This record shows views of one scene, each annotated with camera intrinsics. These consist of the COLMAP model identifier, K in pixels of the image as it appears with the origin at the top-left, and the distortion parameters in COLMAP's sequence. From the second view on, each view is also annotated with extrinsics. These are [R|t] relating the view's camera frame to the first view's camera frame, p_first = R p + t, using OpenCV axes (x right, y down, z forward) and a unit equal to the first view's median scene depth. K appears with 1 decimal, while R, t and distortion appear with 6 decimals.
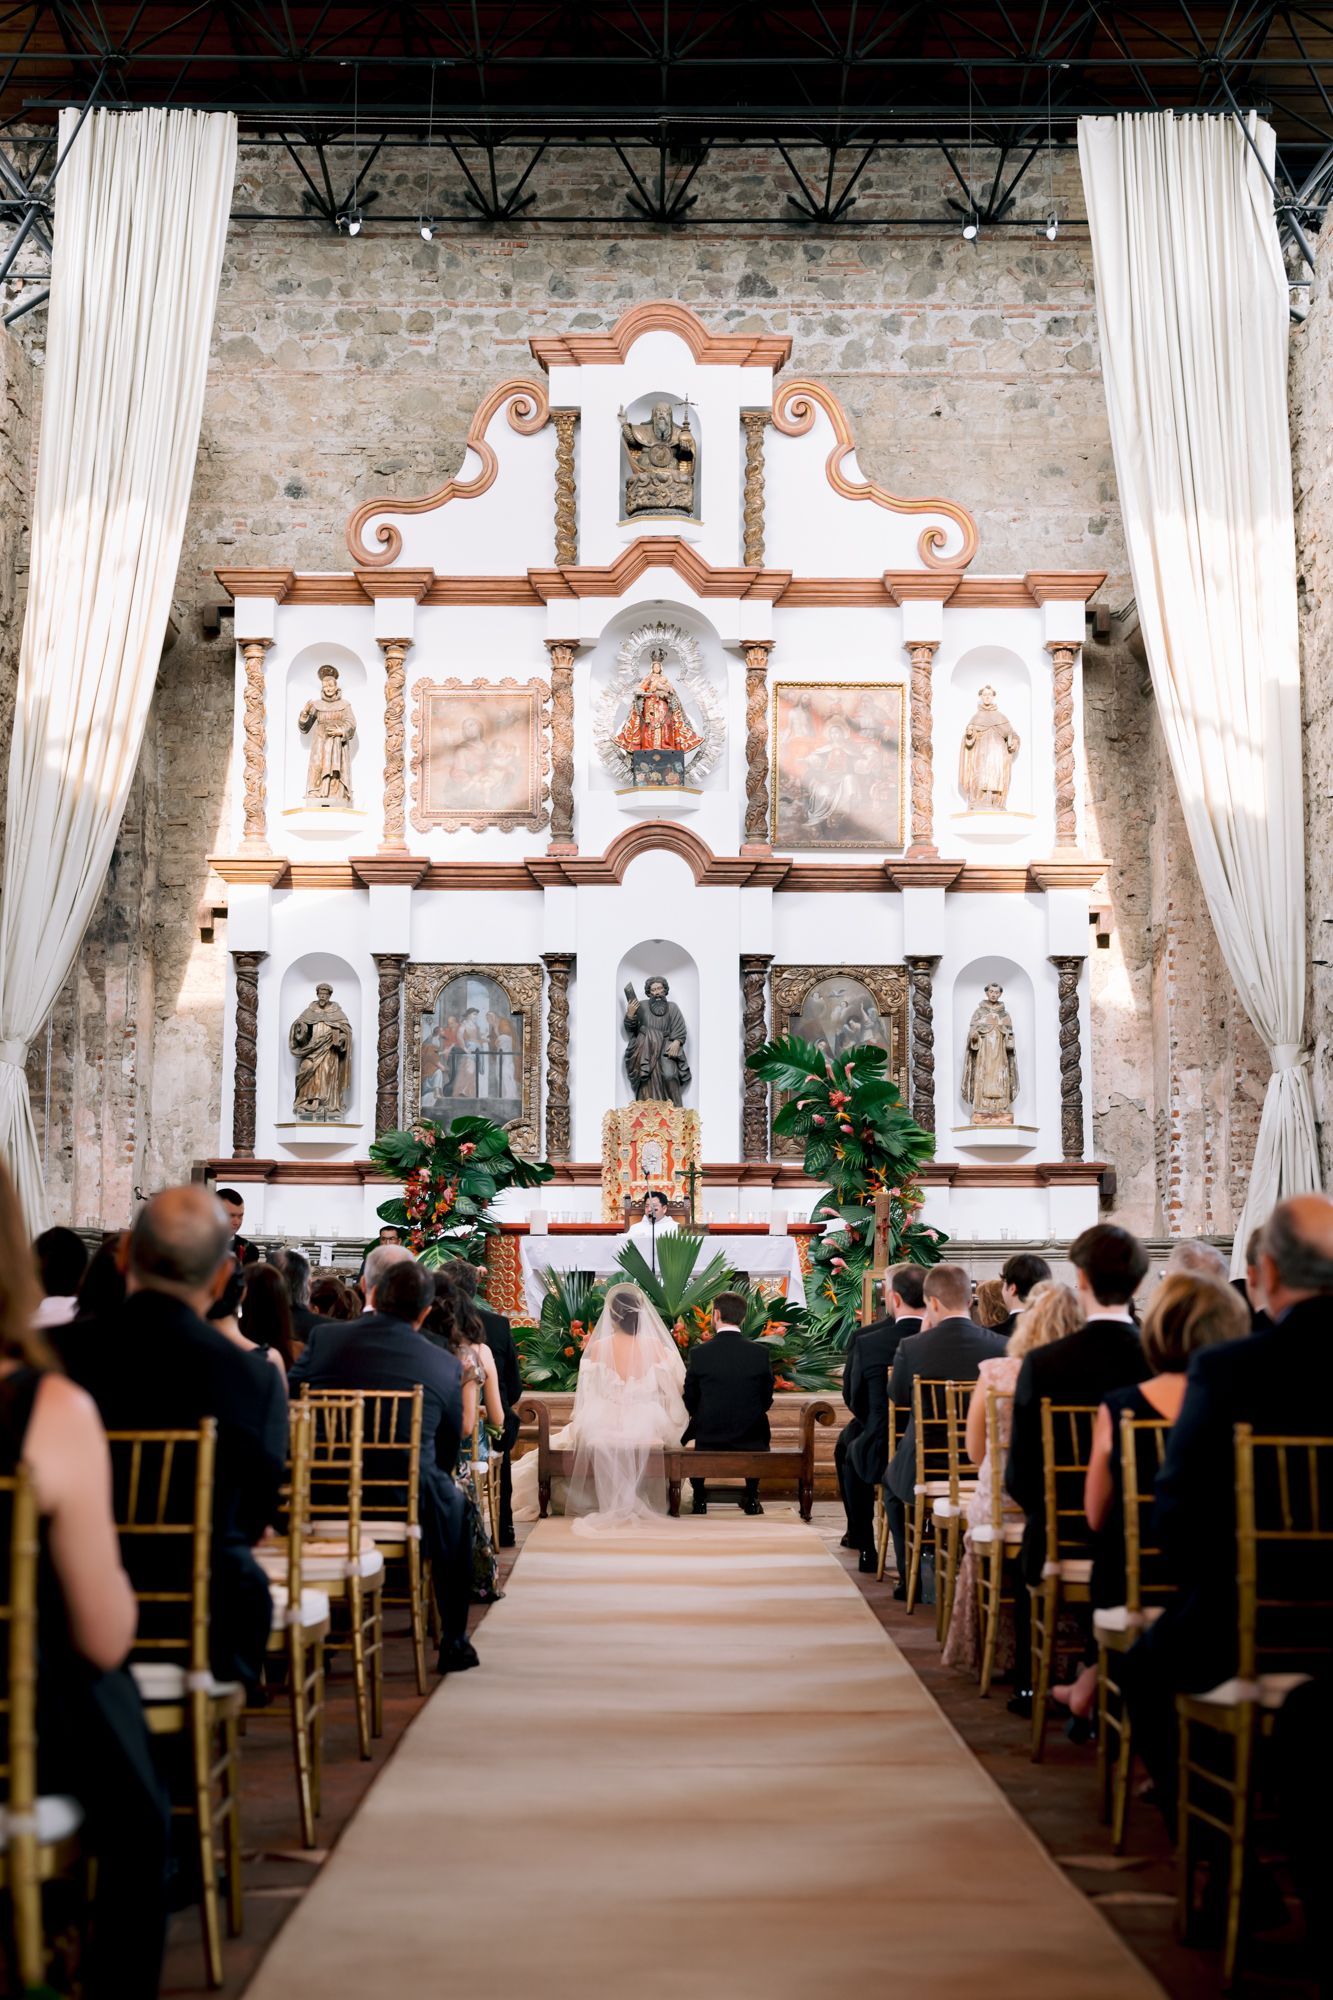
lens RADIAL K [[2952.7, 0, 645.5], [0, 2952.7, 996.2], [0, 0, 1]] dist [0.020381, 0.000000]
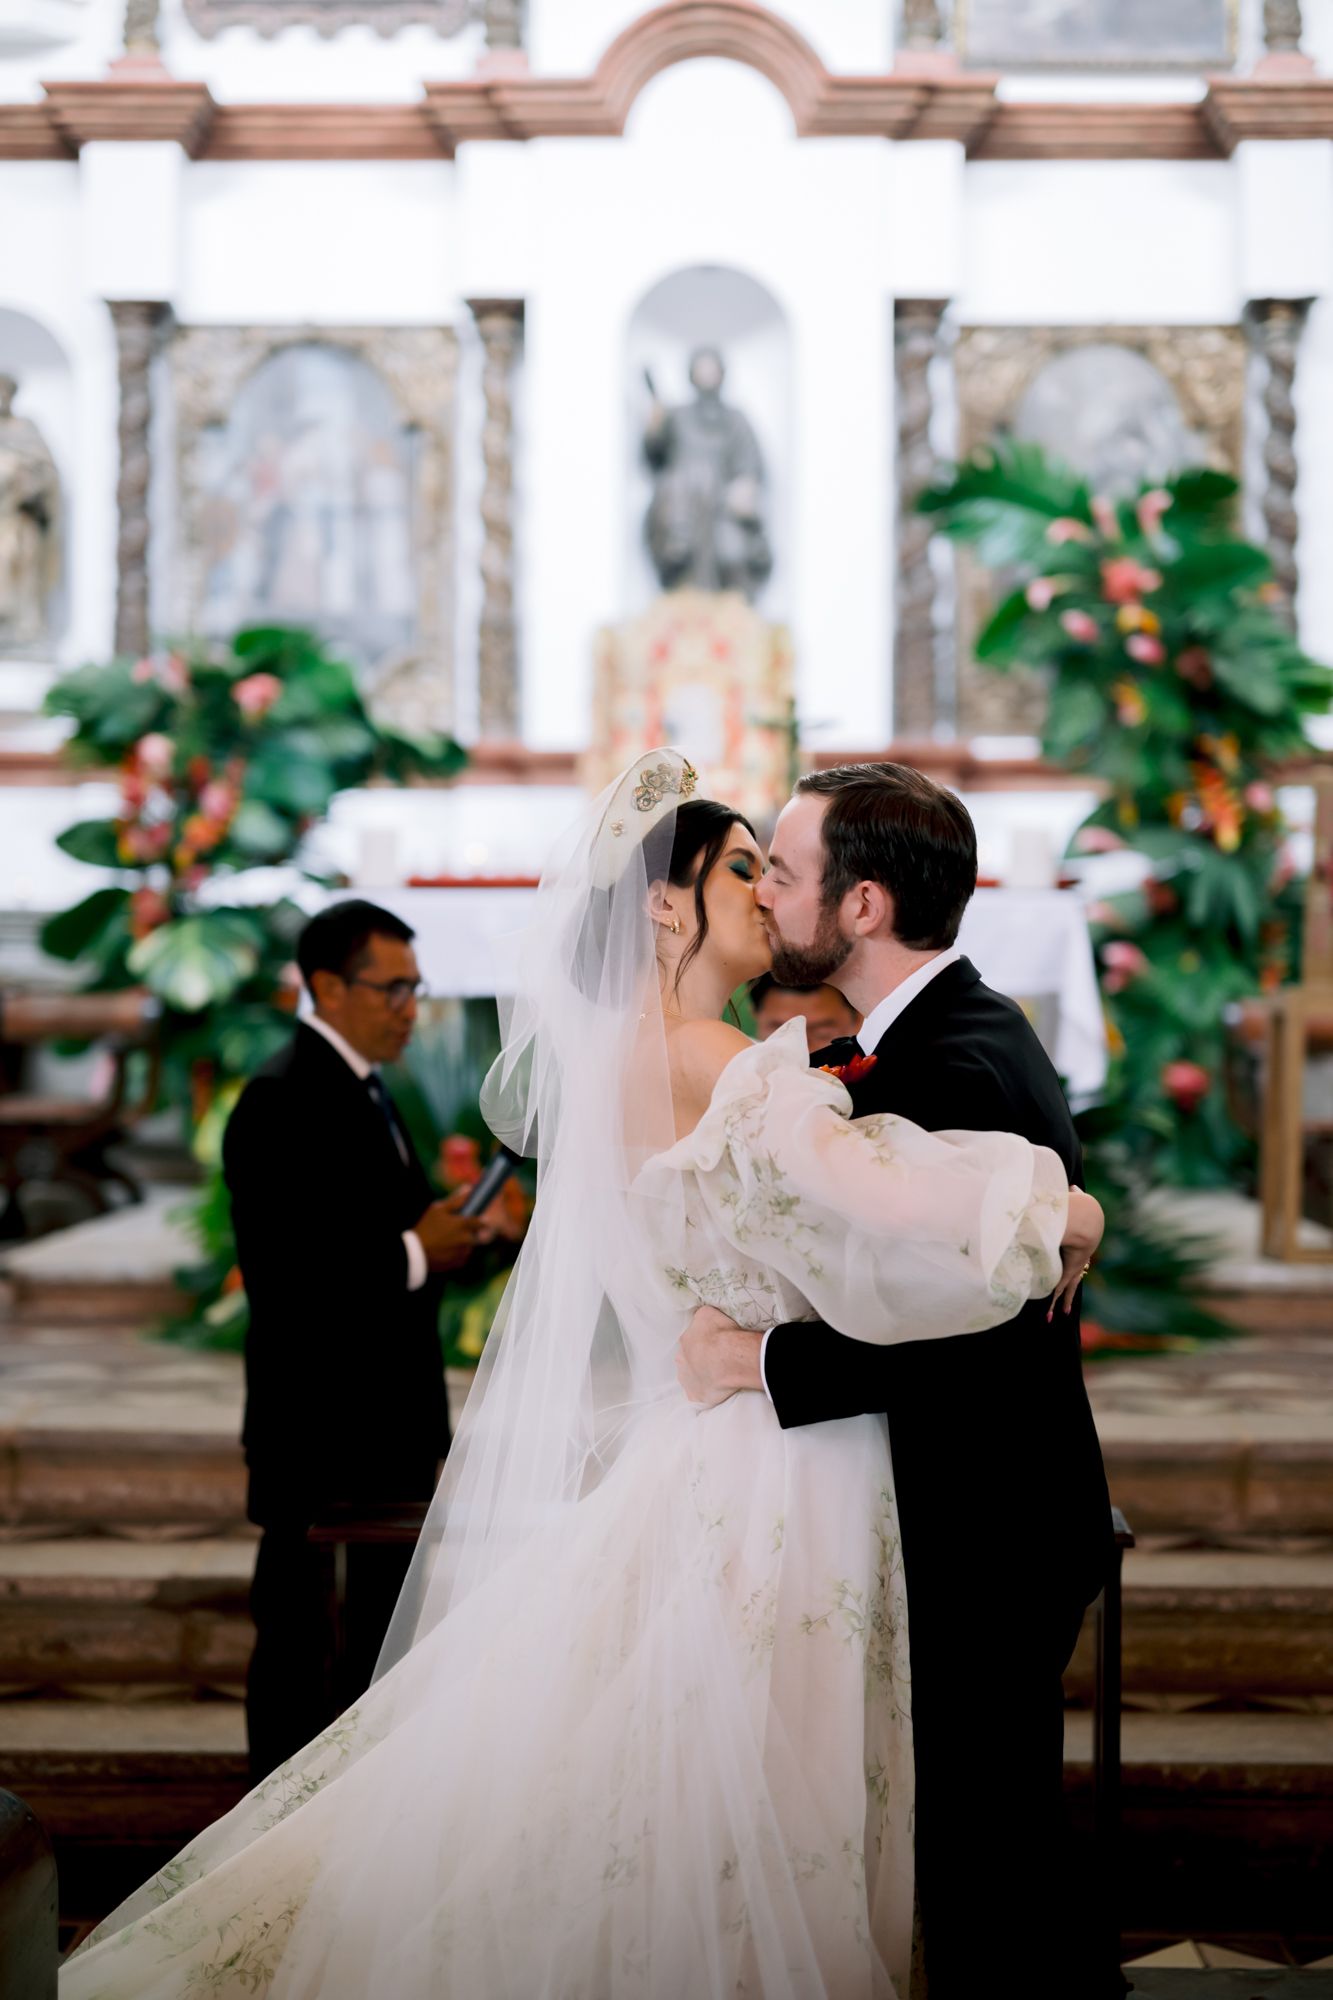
lens RADIAL K [[2952.7, 0, 648.9], [0, 2952.7, 981.0], [0, 0, 1]] dist [0.020381, 0.000000]
pose [[0.999789, -0.000534, -0.020535, 0.004241], [0.002689, 0.994462, 0.105064, 0.044299], [0.020365, -0.105097, 0.994253, 0.527456]]
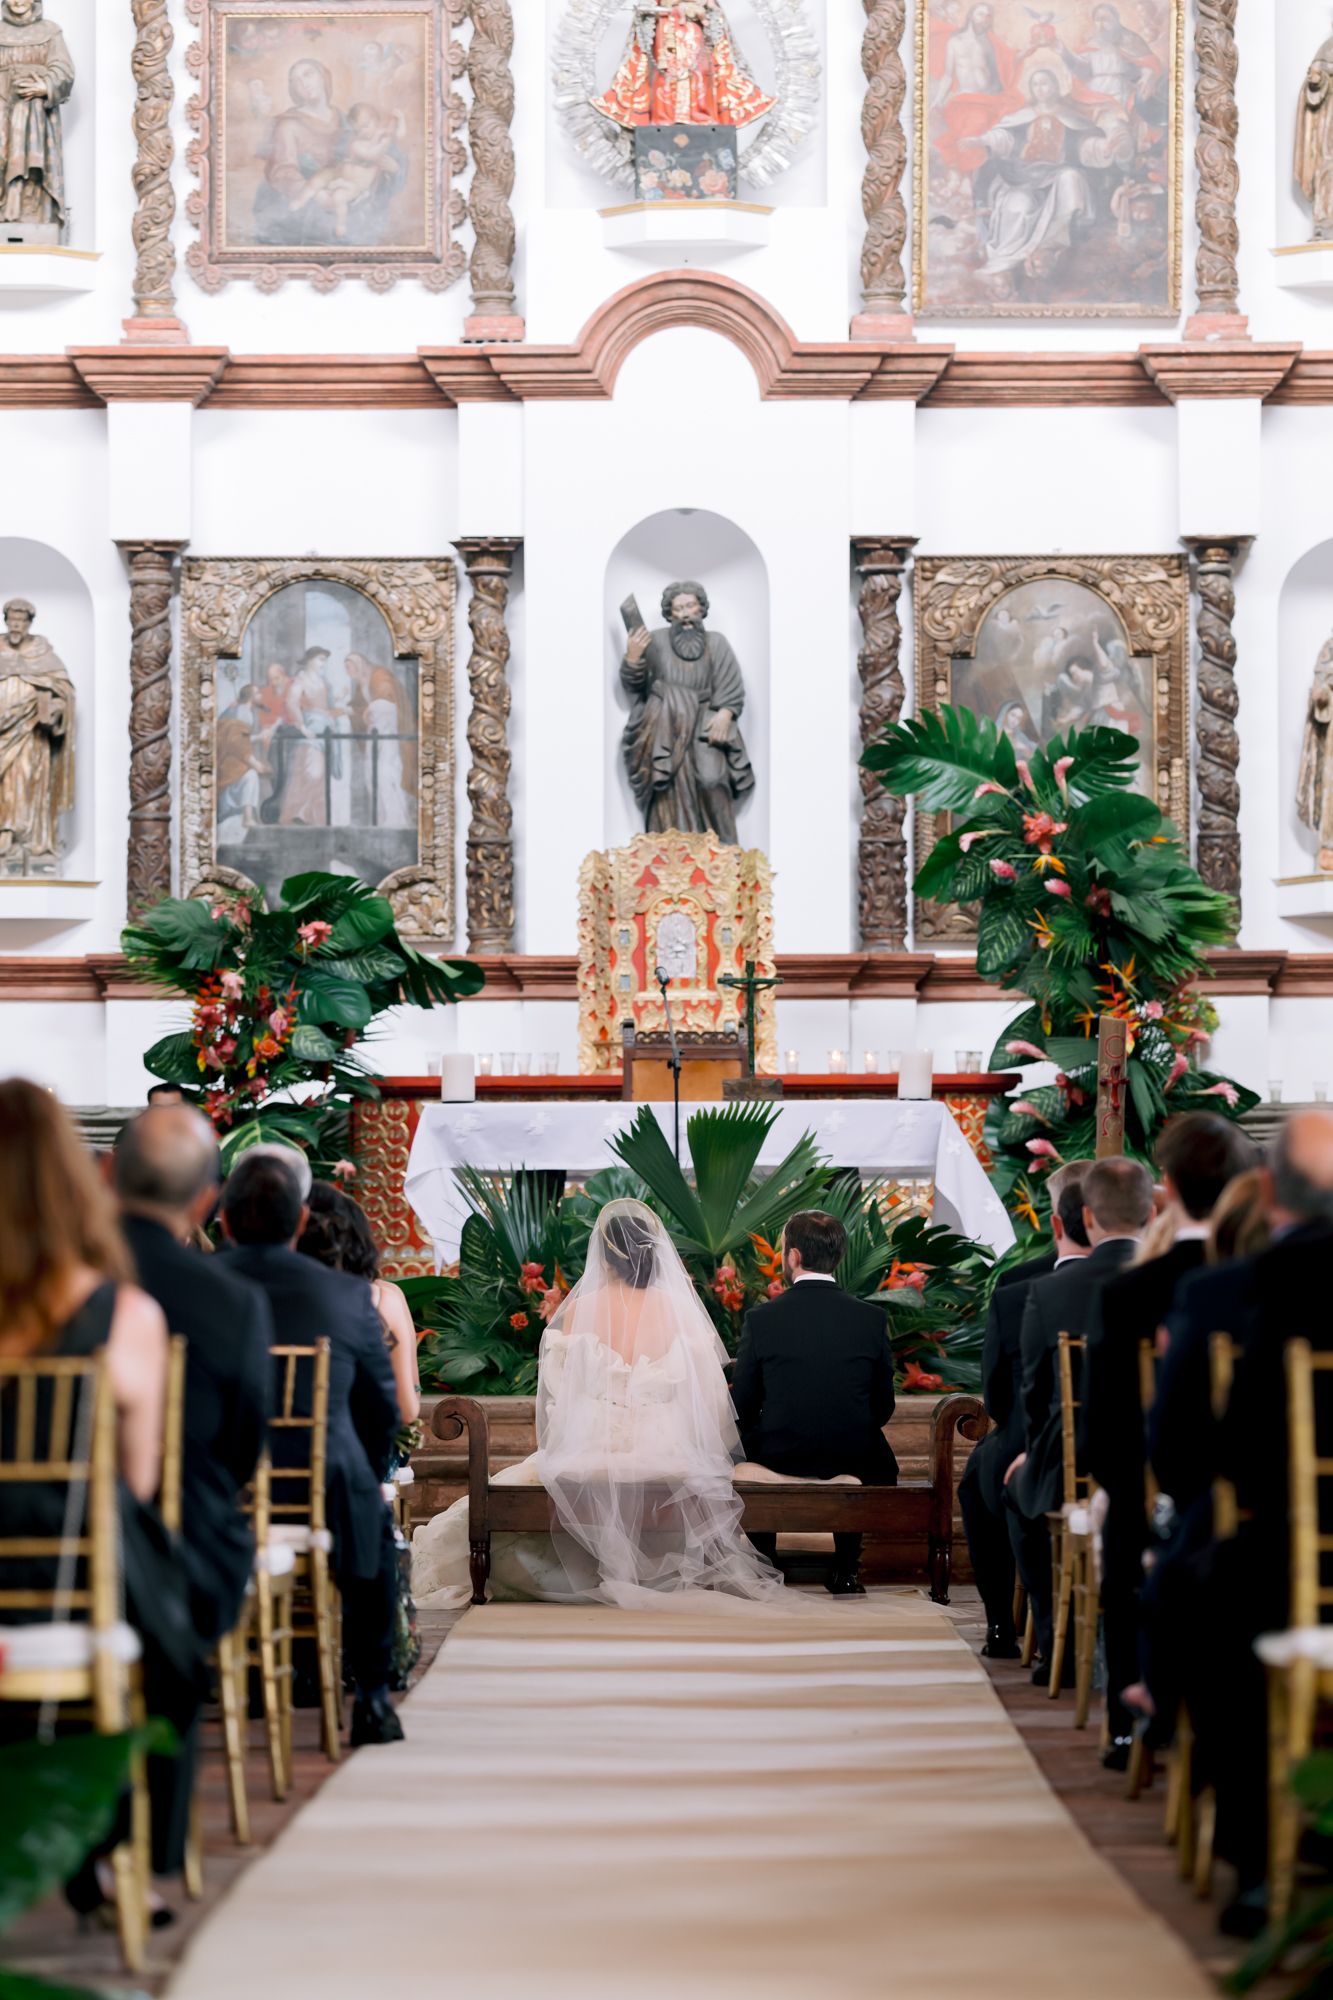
lens RADIAL K [[7398.3, 0, 662.0], [0, 7398.3, 987.5], [0, 0, 1]] dist [0.258072, 0.000000]
pose [[0.999965, -0.007373, -0.004051, 0.004565], [0.007638, 0.997533, 0.069780, -0.025716], [0.003526, -0.069809, 0.997554, -0.257836]]
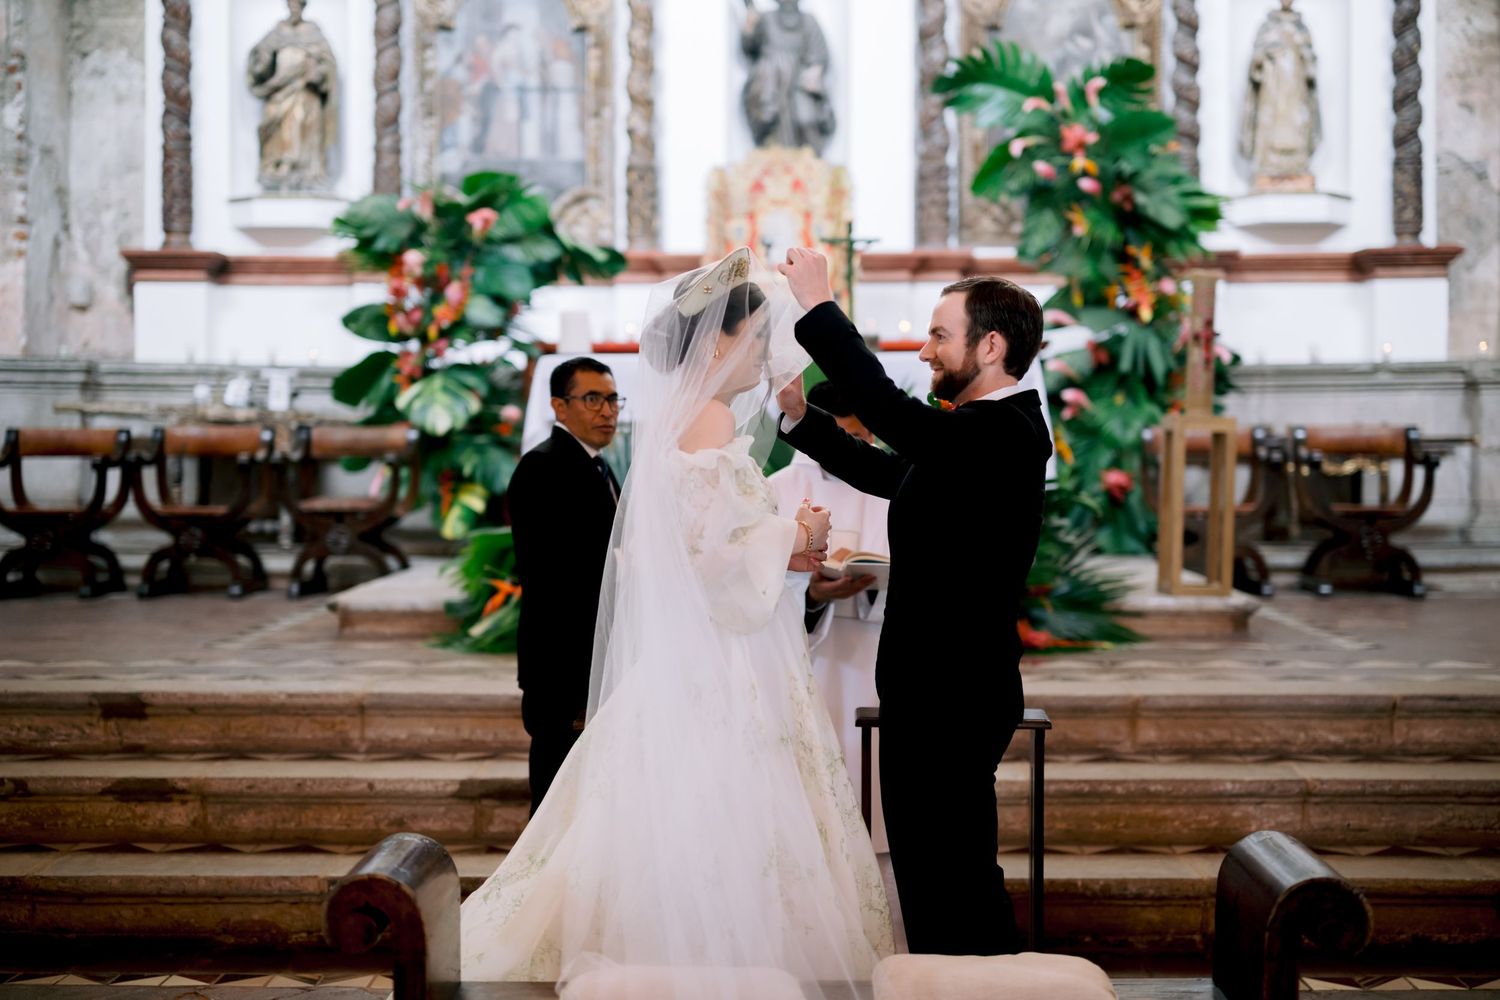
lens RADIAL K [[2214.5, 0, 755.2], [0, 2214.5, 511.8], [0, 0, 1]] dist [0.020381, 0.000000]
pose [[0.999900, -0.005789, -0.012908, 0.002502], [0.007602, 0.989375, 0.145190, 0.041569], [0.011930, -0.145273, 0.989320, 0.487752]]
